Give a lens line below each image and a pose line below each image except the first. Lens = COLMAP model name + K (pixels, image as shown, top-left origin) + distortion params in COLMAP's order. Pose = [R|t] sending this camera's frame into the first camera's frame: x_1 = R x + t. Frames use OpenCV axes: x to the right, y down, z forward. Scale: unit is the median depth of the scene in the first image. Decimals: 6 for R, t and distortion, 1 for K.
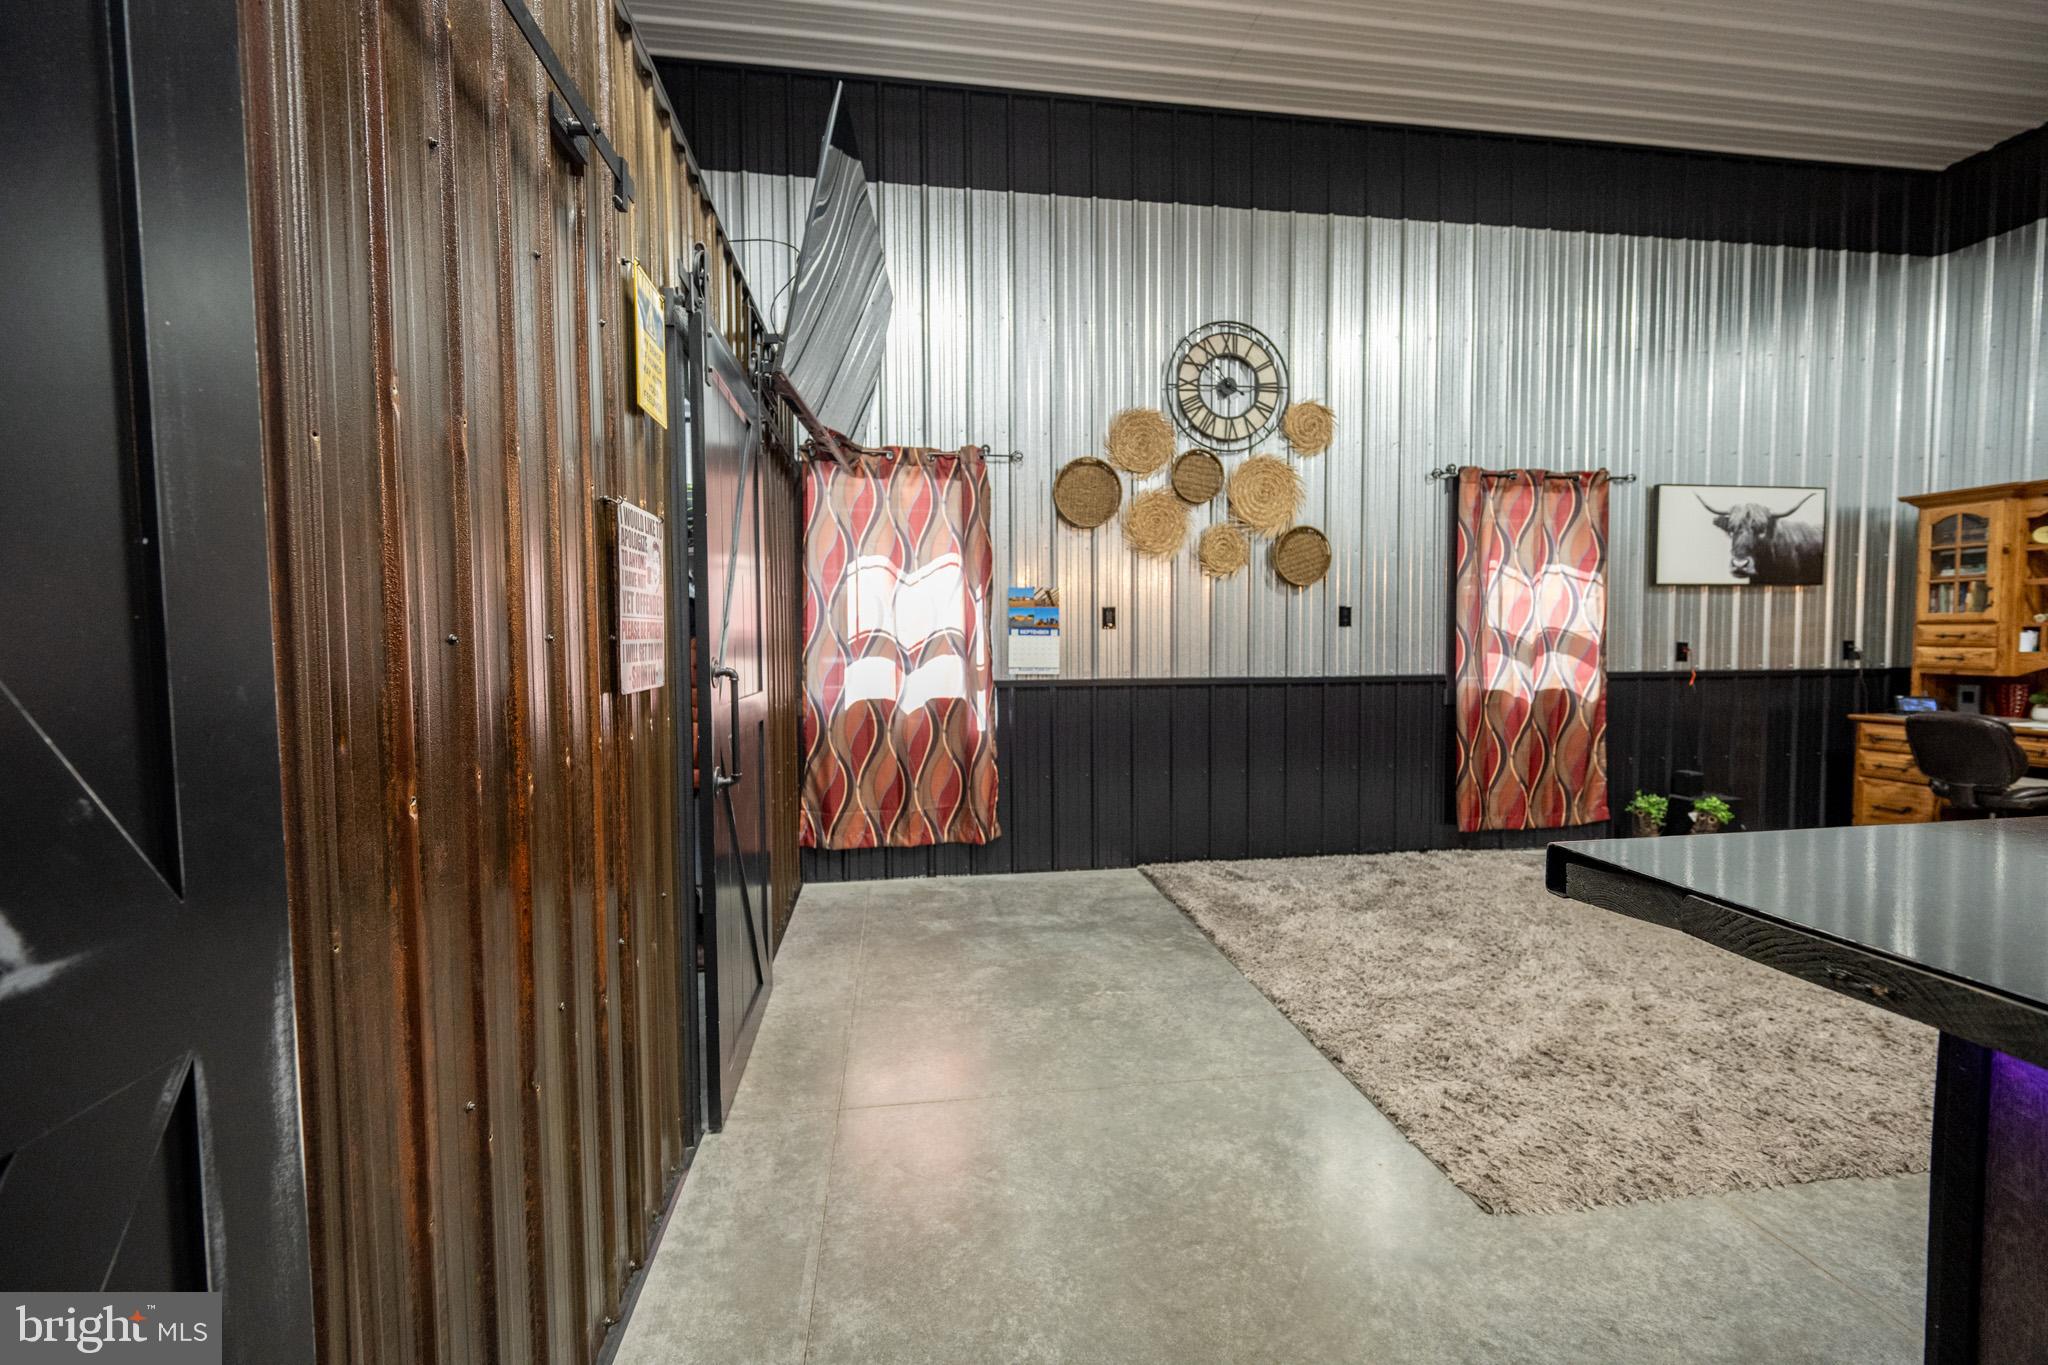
lens RADIAL K [[820.7, 0, 1013.5], [0, 820.7, 679.9], [0, 0, 1]] dist [0.001407, -0.001052]
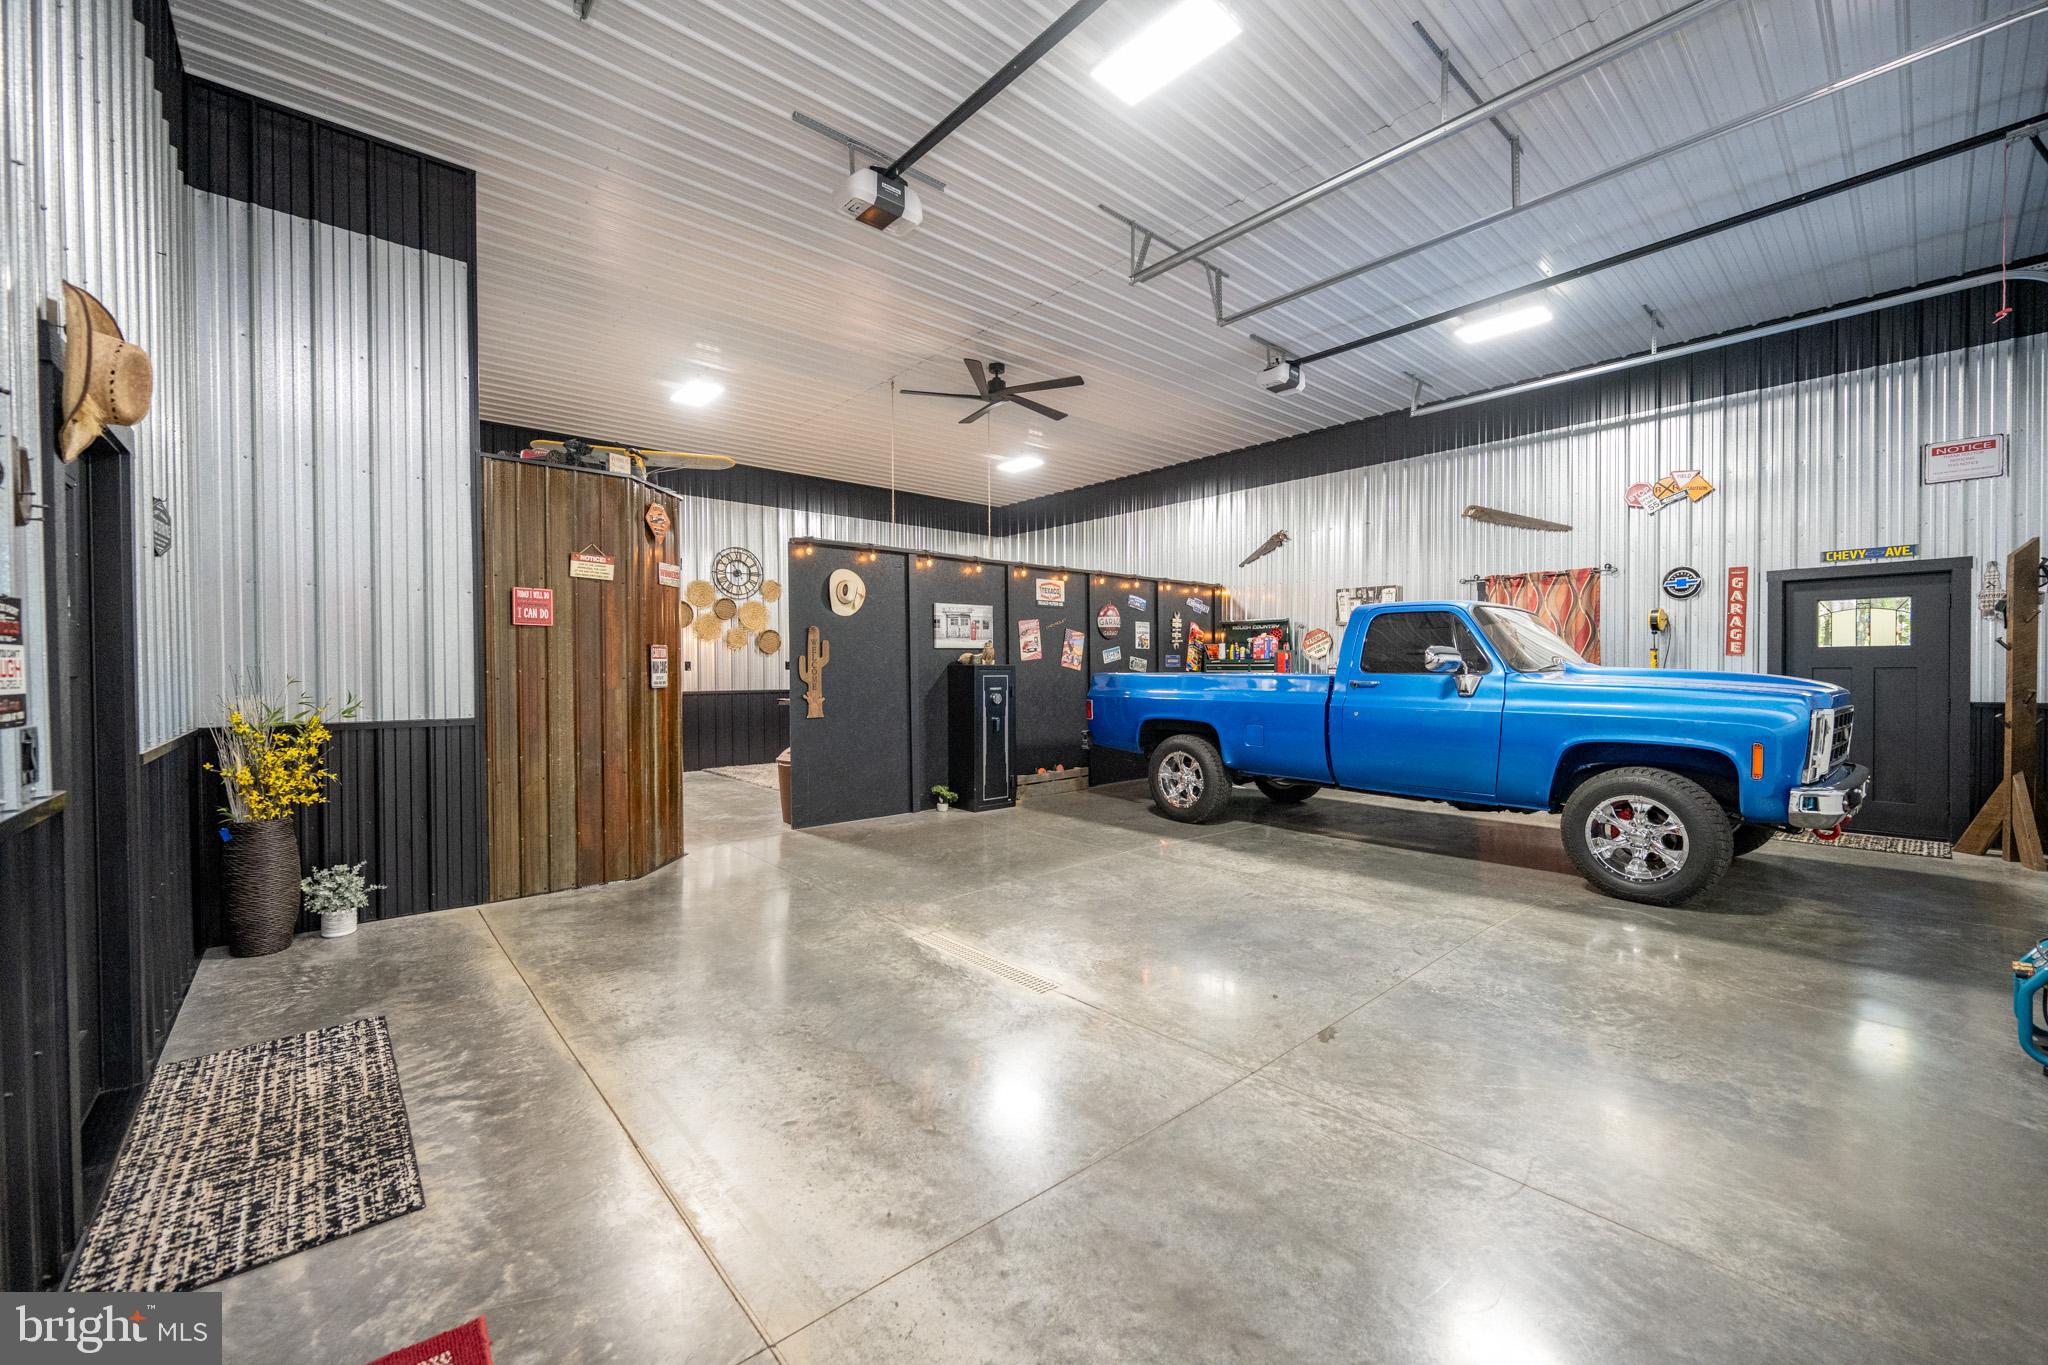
lens RADIAL K [[820.7, 0, 993.7], [0, 820.7, 679.7], [0, 0, 1]] dist [0.001407, -0.001052]
pose [[0.849611, -0.003698, 0.527397, -0.388951], [0.024727, 0.999155, -0.032828, 0.062625], [-0.526830, 0.040932, 0.848984, -1.491423]]
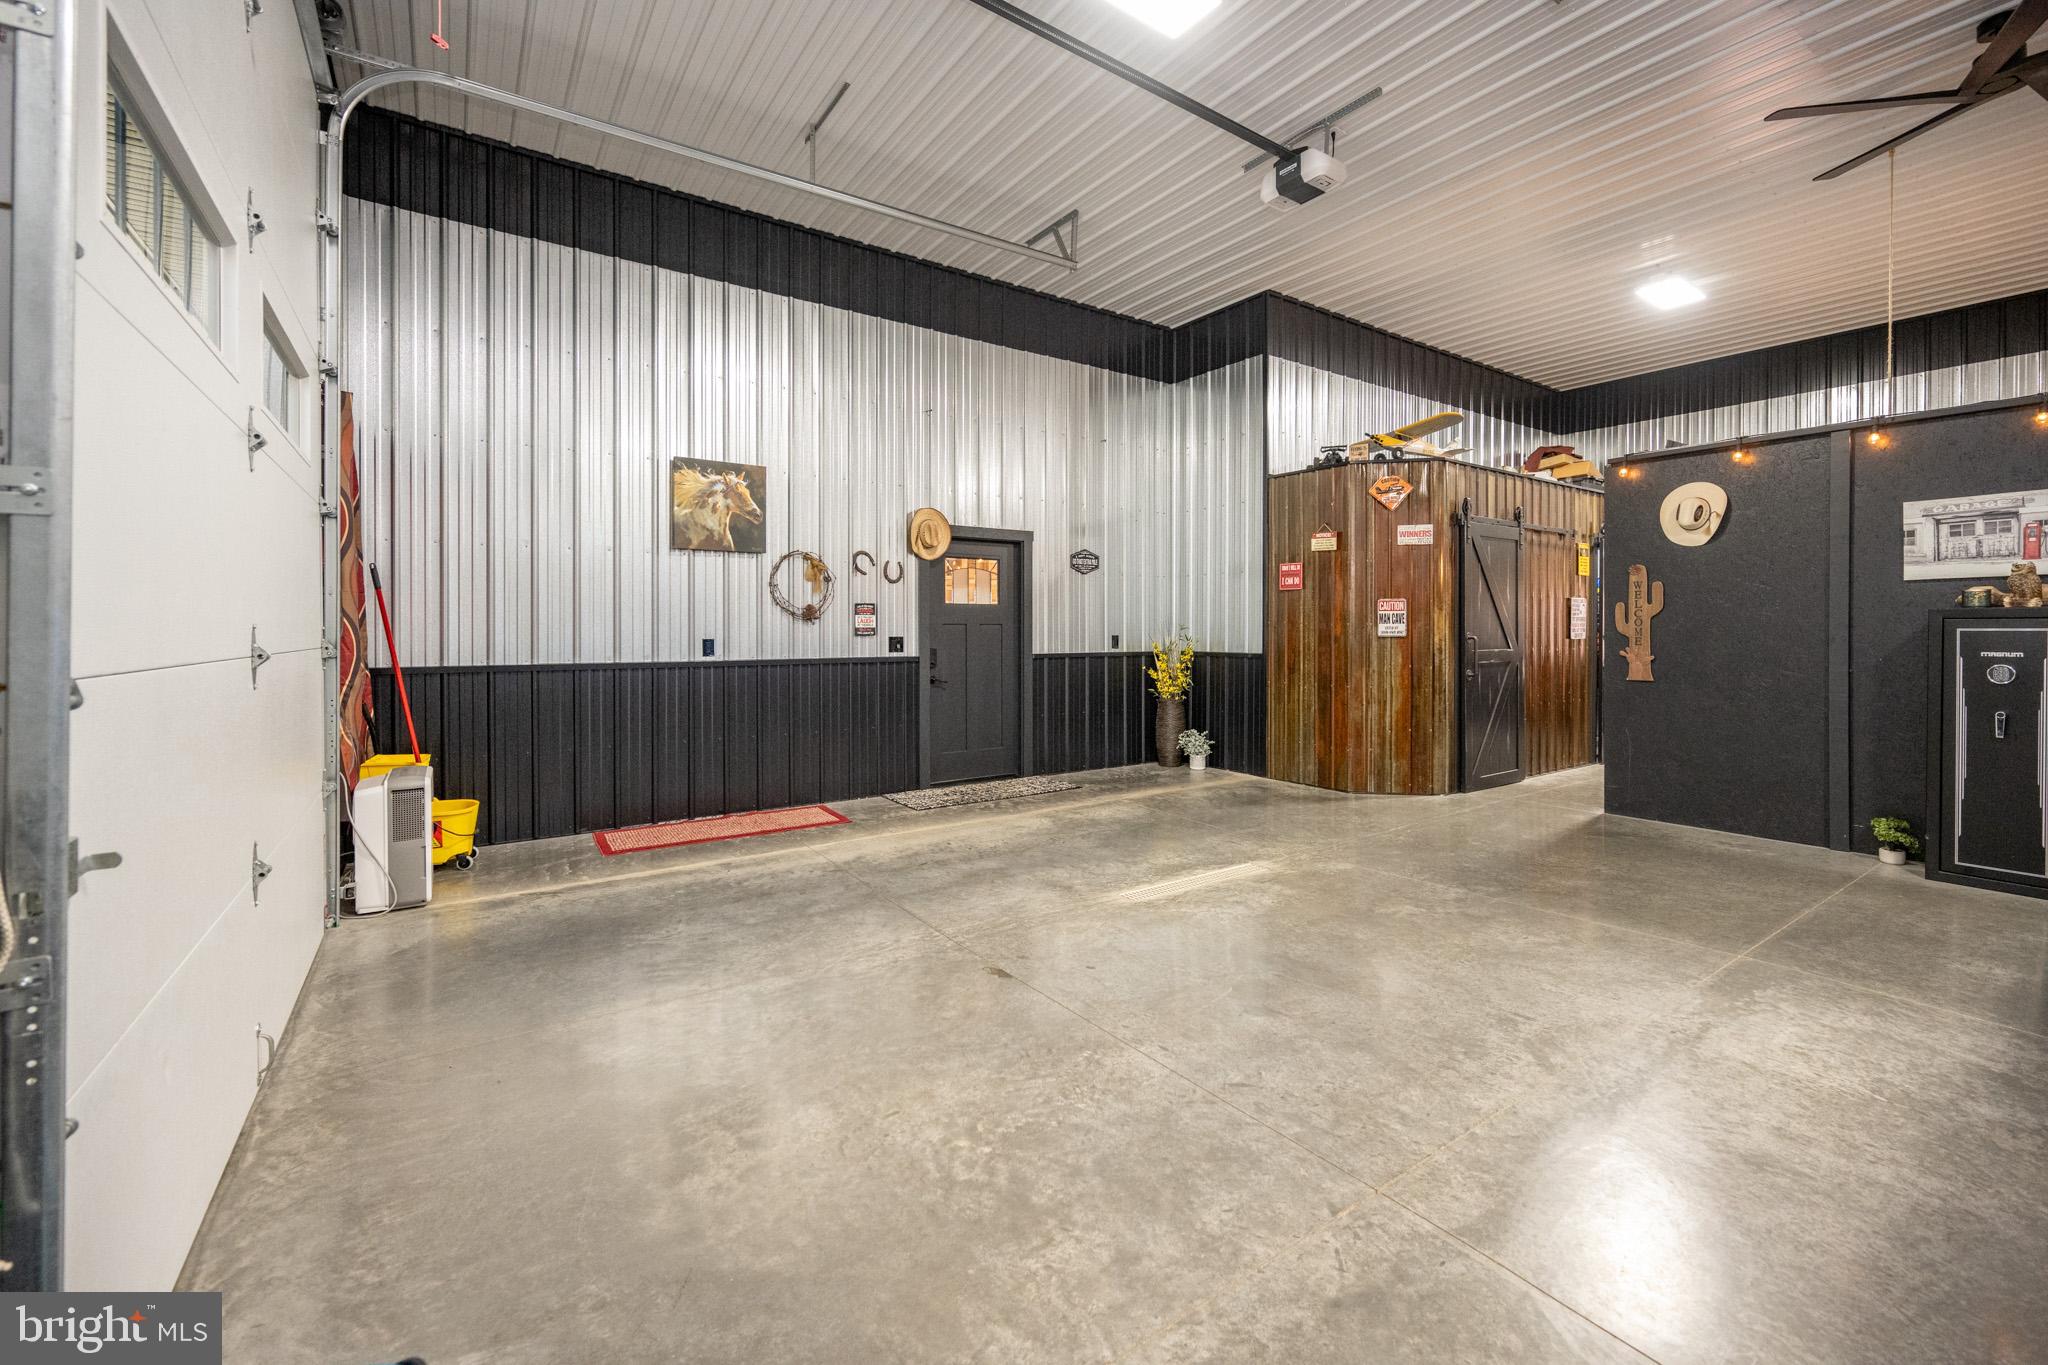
lens RADIAL K [[820.7, 0, 1058.0], [0, 820.7, 640.9], [0, 0, 1]] dist [0.001407, -0.001052]
pose [[0.459333, 0.018967, -0.888062, 0.826201], [-0.044097, 0.999026, -0.001472, 0.056940], [0.887169, 0.039837, 0.459722, -1.337525]]
